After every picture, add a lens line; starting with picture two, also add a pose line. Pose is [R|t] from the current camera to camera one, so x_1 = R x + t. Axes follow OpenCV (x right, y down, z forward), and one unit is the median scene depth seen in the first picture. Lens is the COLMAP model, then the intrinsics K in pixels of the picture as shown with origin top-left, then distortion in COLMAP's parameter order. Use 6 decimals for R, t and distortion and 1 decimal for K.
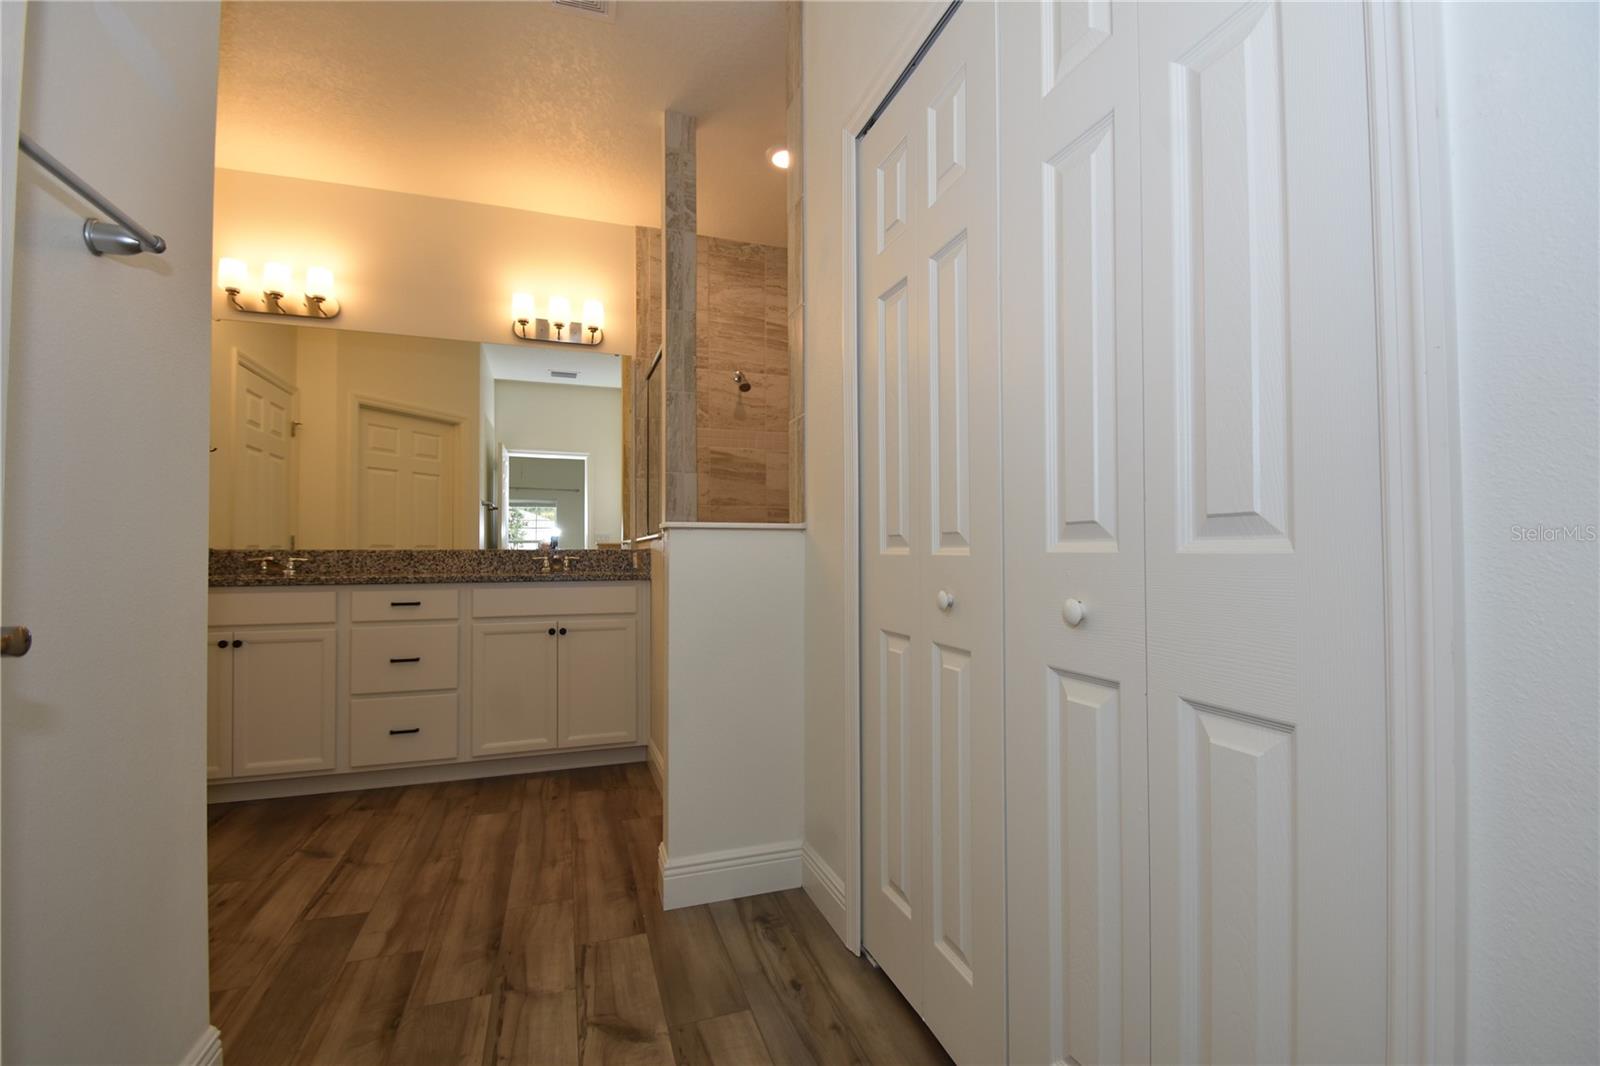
lens RADIAL K [[699.3, 0, 806.0], [0, 699.3, 538.2], [0, 0, 1]] dist [0.014757, -0.018328]
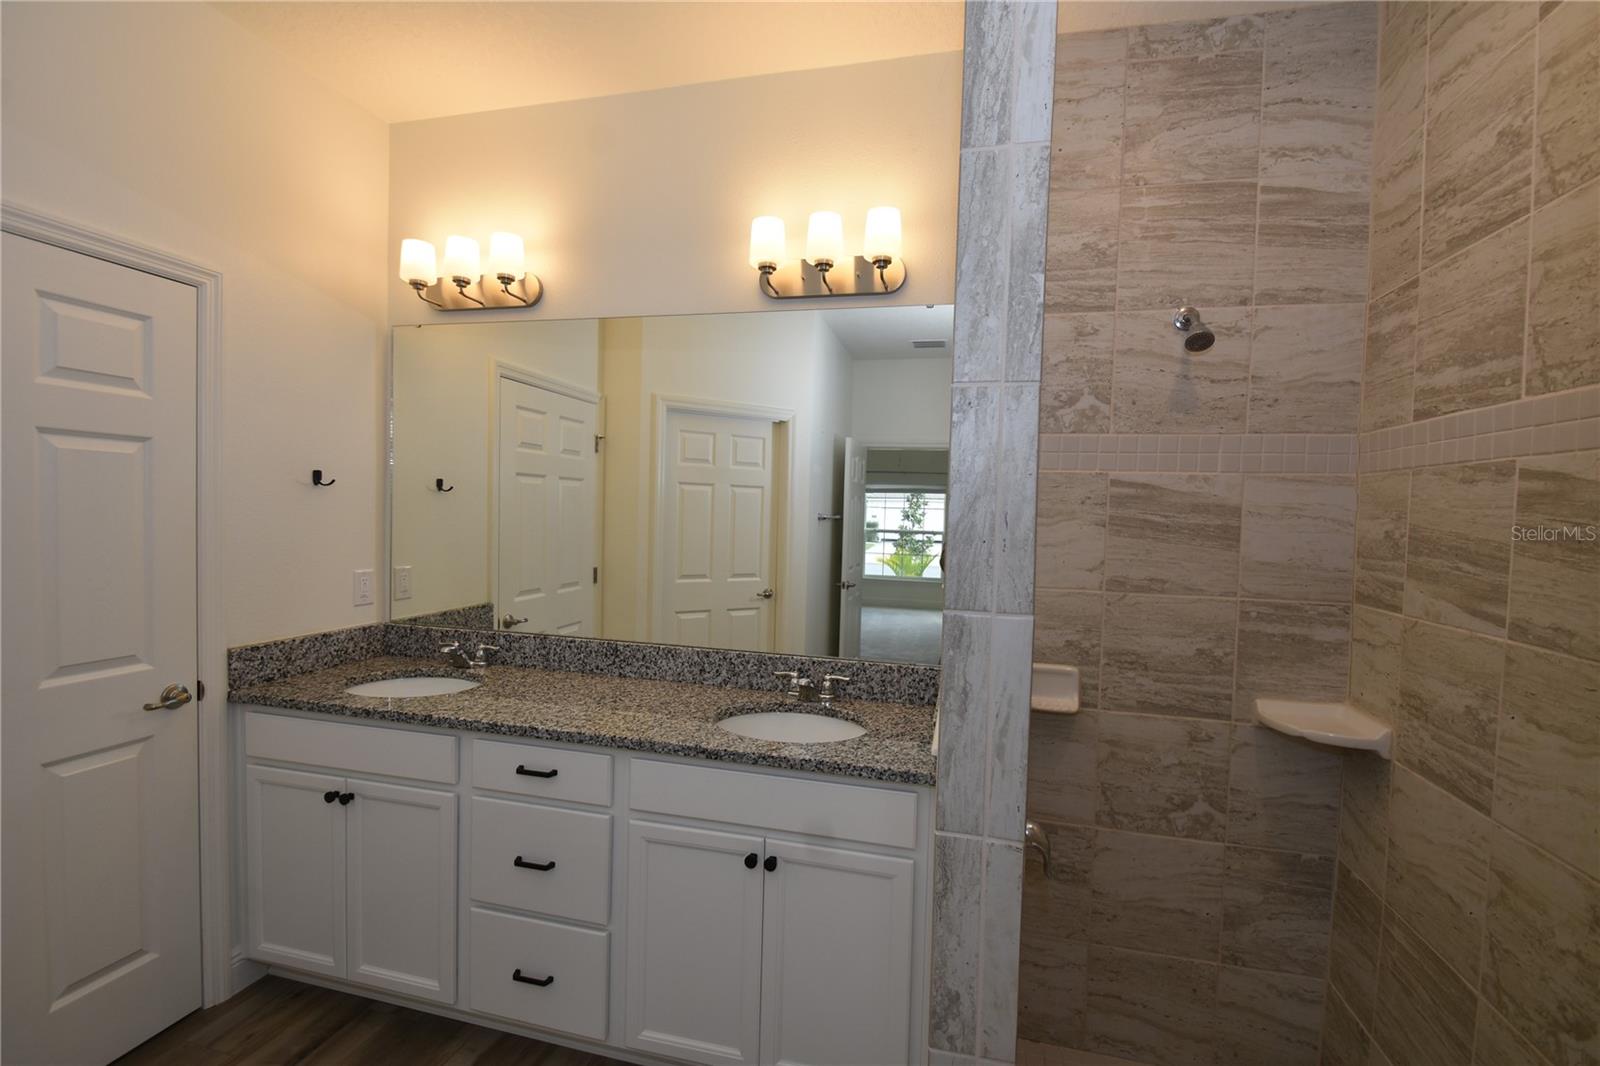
lens RADIAL K [[699.3, 0, 806.0], [0, 699.3, 538.2], [0, 0, 1]] dist [0.014757, -0.018328]
pose [[0.834849, 0.050675, -0.548142, -0.043925], [-0.021418, 0.997990, 0.059642, -0.108413], [0.550063, -0.038052, 0.834256, 0.470472]]
